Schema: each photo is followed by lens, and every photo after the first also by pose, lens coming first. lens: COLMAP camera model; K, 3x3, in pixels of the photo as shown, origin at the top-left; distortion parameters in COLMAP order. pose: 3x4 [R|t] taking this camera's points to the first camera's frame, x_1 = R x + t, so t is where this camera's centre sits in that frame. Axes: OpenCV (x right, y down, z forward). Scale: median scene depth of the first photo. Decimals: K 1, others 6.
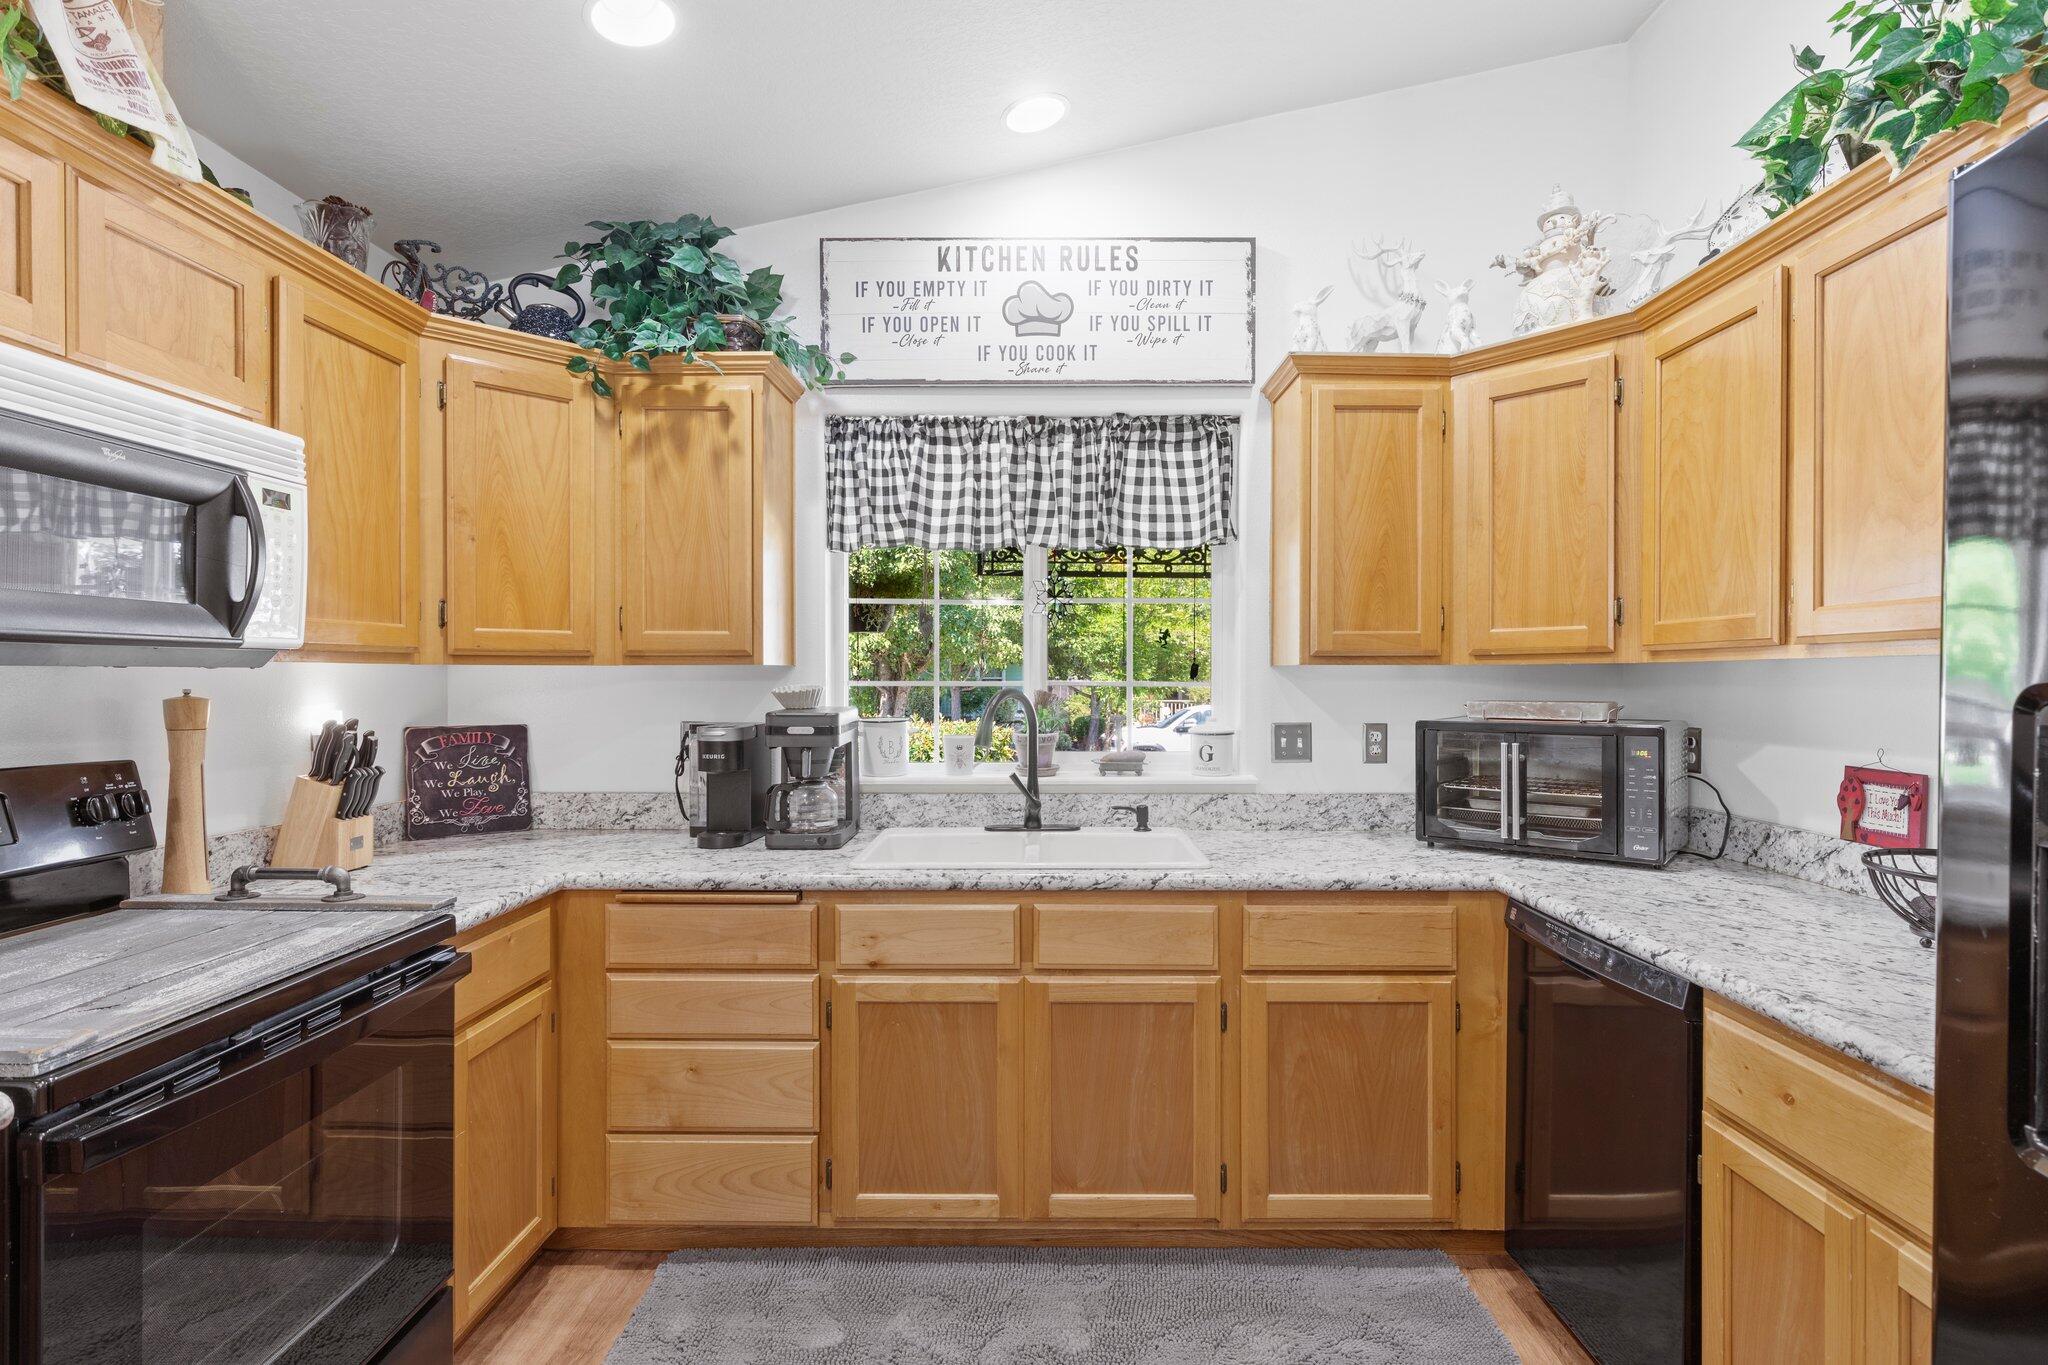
lens RADIAL K [[1038.1, 0, 1024.0], [0, 1038.1, 680.9], [0, 0, 1]] dist [0.003599, -0.001358]
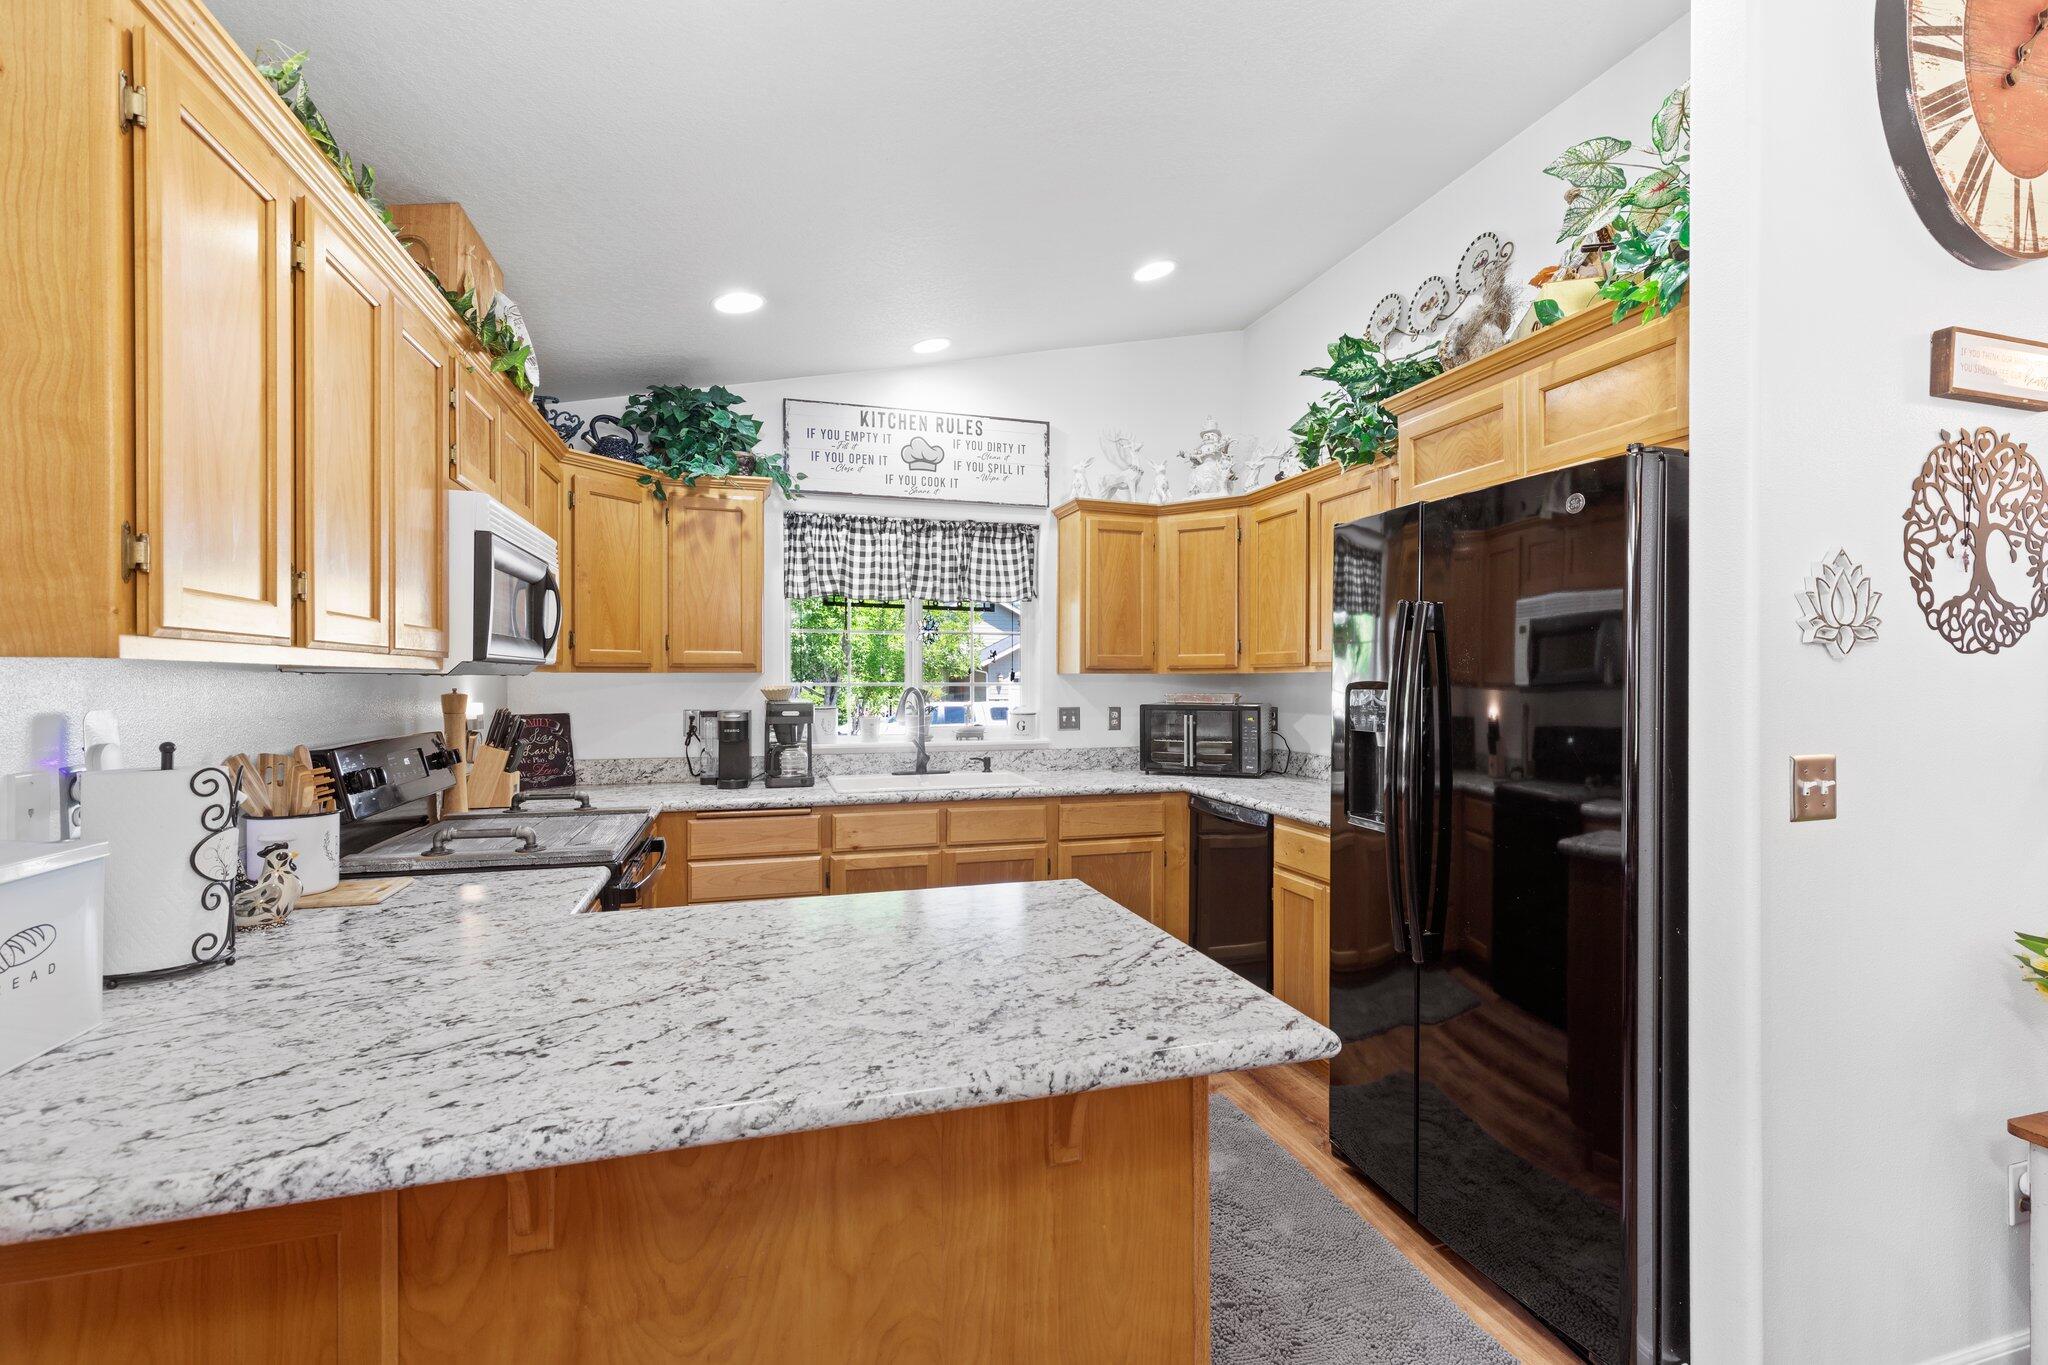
lens RADIAL K [[920.1, 0, 1032.4], [0, 920.1, 683.2], [0, 0, 1]] dist [0.004538, 0.000839]
pose [[0.954239, -0.001164, 0.299043, -0.279750], [0.001006, 0.999999, 0.000680, -0.000001], [-0.299044, -0.000347, 0.954239, -0.471502]]
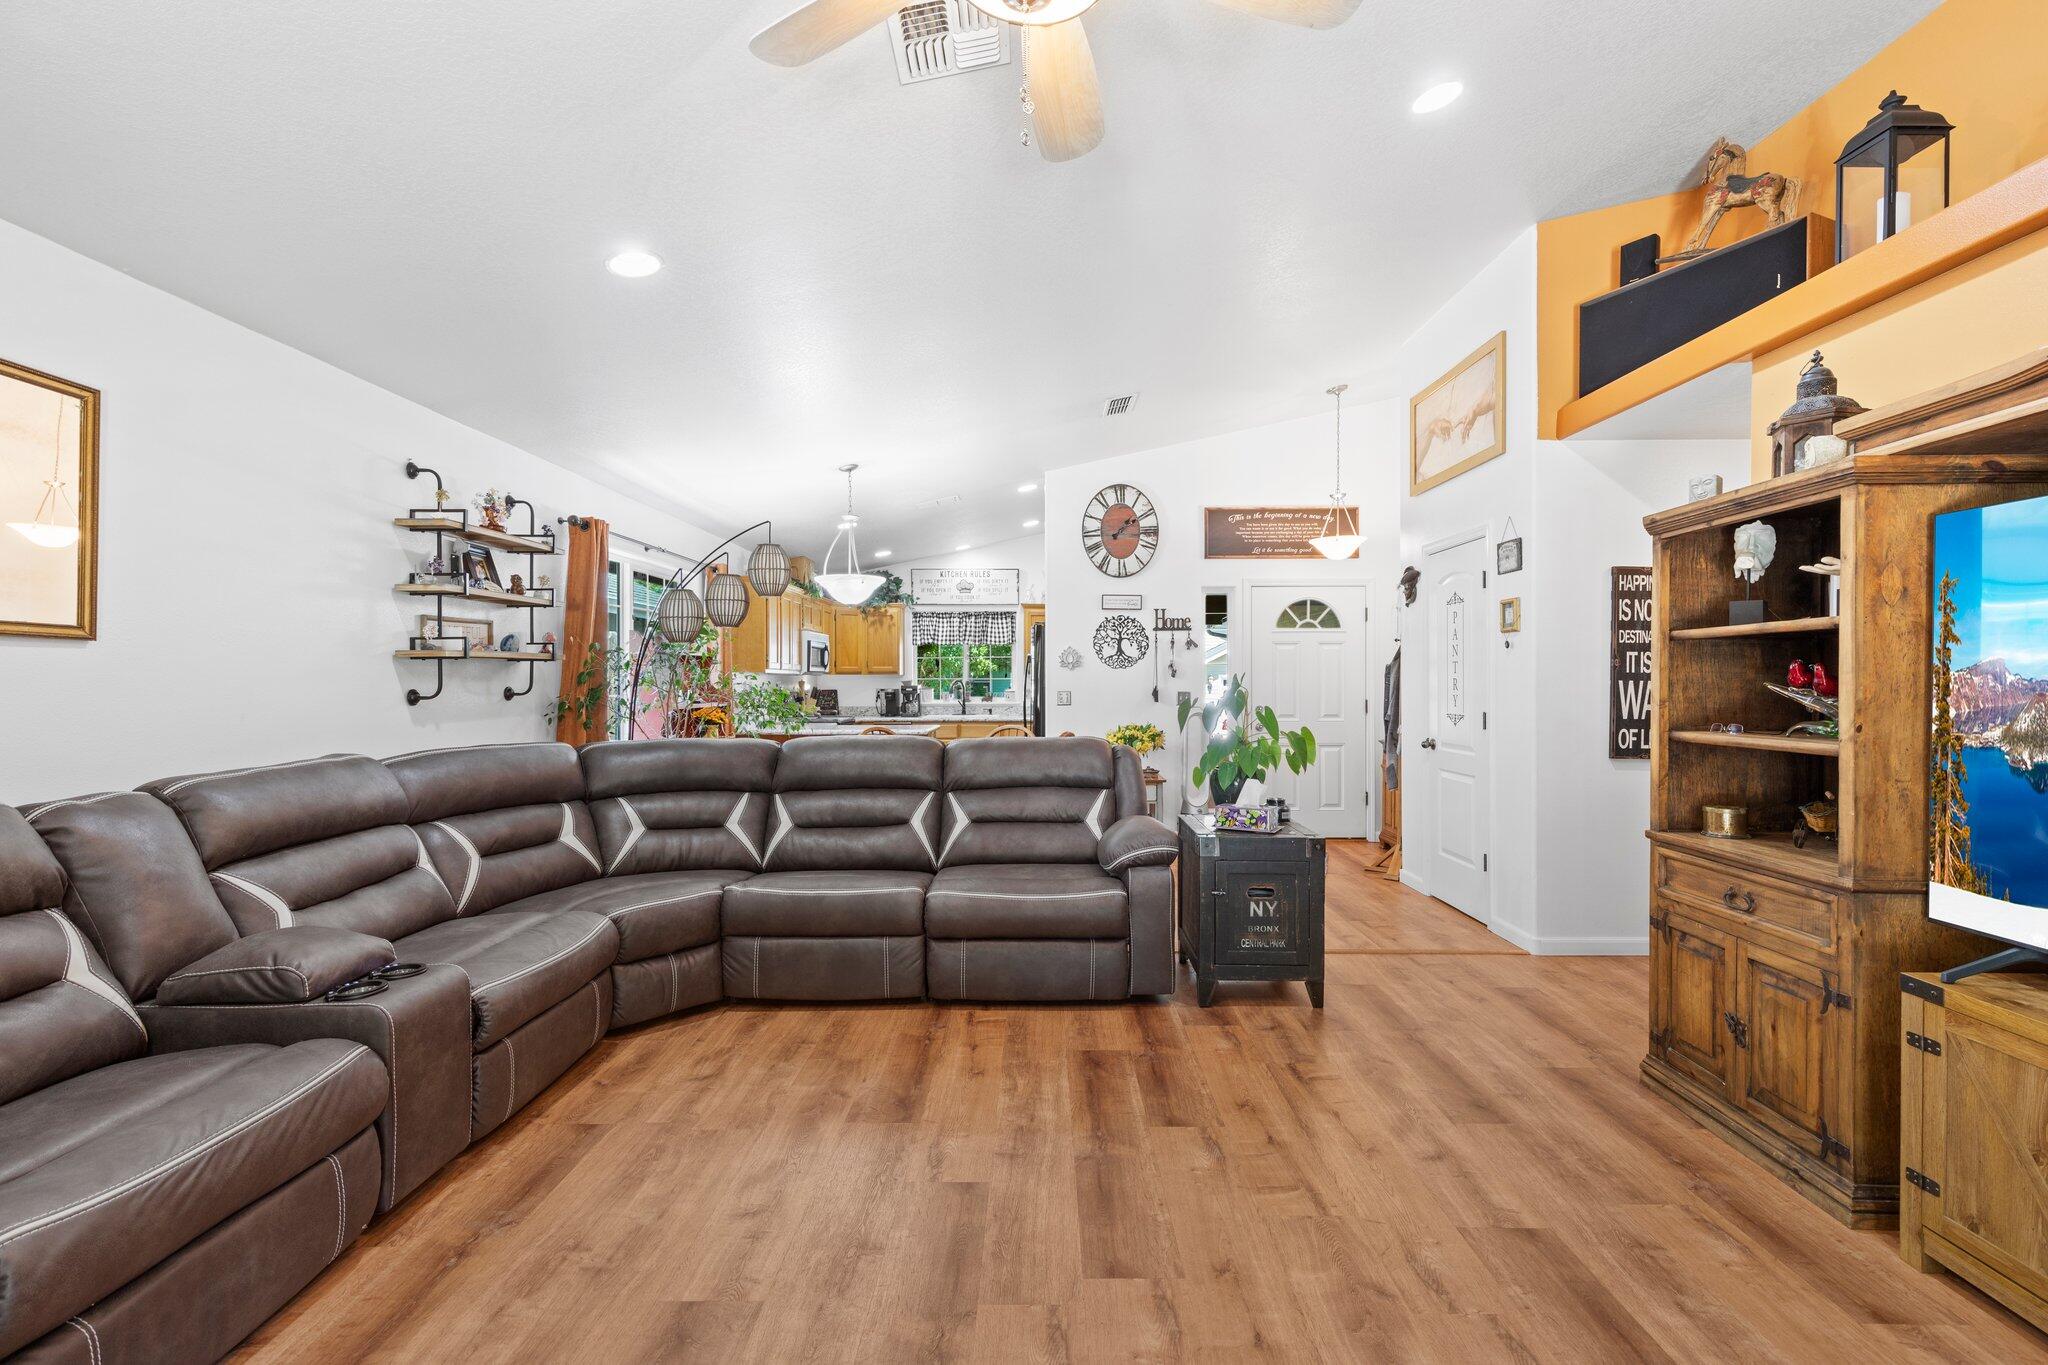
lens RADIAL K [[920.1, 0, 1026.6], [0, 920.1, 683.3], [0, 0, 1]] dist [0.004538, 0.000839]
pose [[0.999985, -0.003067, -0.004642, 0.295942], [0.003059, 0.999994, -0.001867, 0.030012], [0.004648, 0.001853, 0.999987, -2.847188]]
